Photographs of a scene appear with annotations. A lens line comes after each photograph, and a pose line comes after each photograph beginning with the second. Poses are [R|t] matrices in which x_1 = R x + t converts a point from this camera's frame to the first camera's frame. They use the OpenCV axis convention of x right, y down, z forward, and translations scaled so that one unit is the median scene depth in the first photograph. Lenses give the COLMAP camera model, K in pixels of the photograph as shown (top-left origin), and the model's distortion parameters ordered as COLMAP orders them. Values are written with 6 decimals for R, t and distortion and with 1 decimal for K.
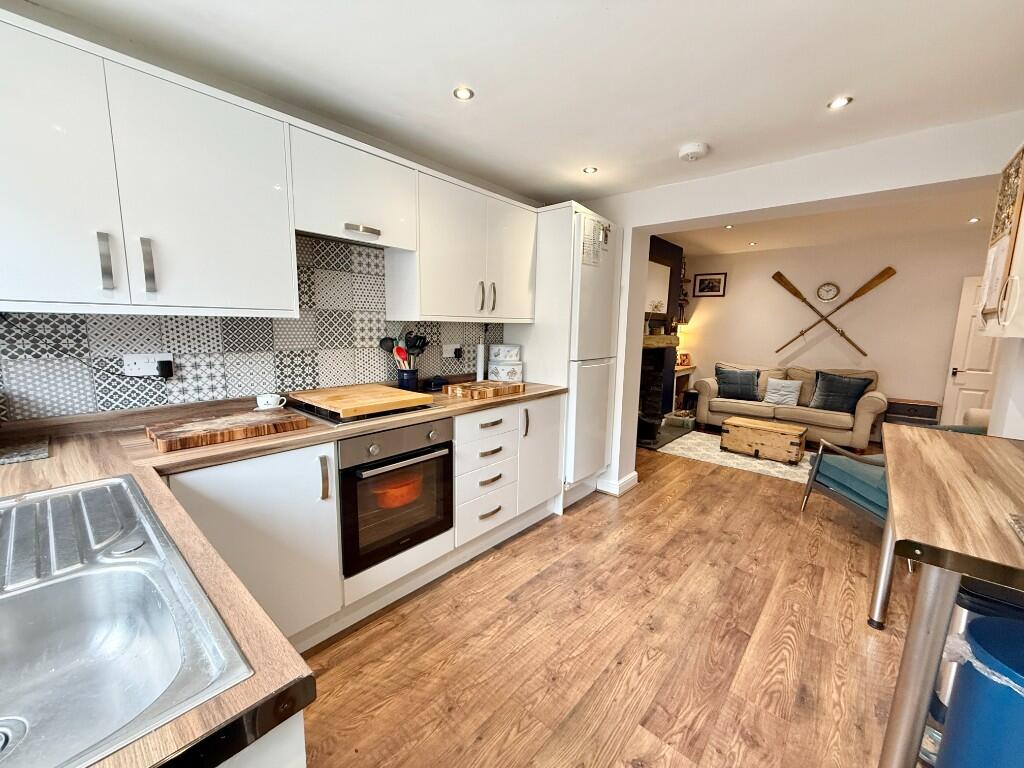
lens RADIAL K [[409.1, 0, 509.2], [0, 409.1, 383.8], [0, 0, 1]] dist [0.000831, 0.000230]
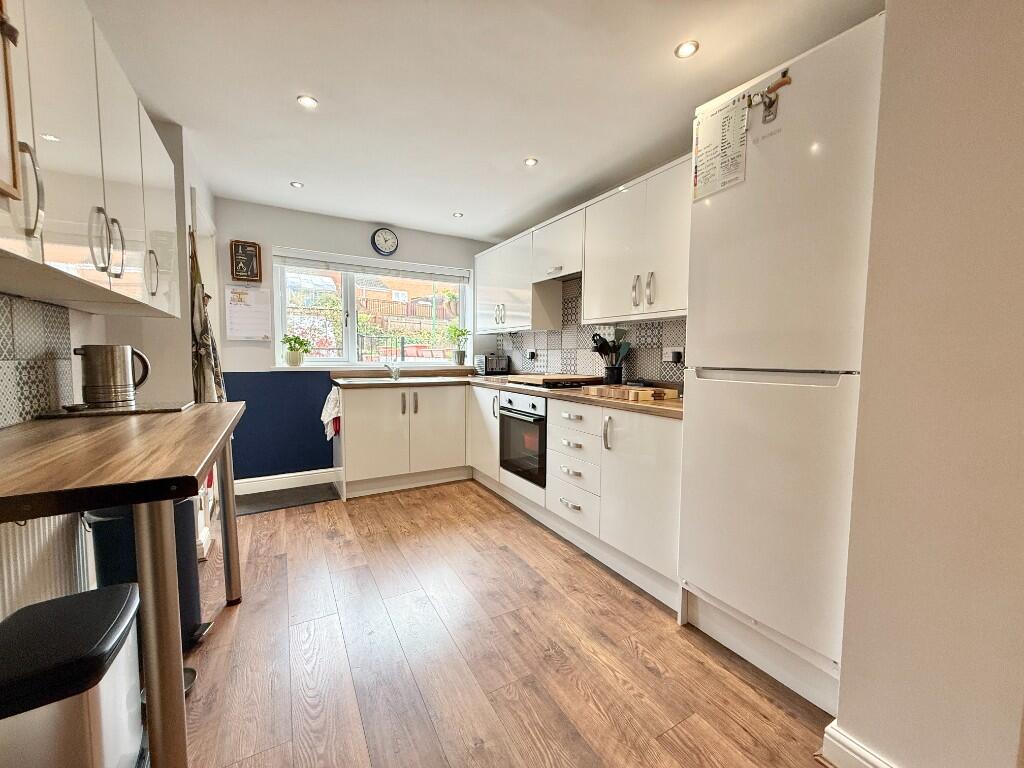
lens RADIAL K [[409.1, 0, 510.2], [0, 409.1, 383.6], [0, 0, 1]] dist [0.000831, 0.000230]
pose [[-0.326569, 0.048974, -0.943904, 0.959303], [-0.145951, 0.984066, 0.101554, -0.067043], [0.933837, 0.170928, -0.314218, 1.129287]]
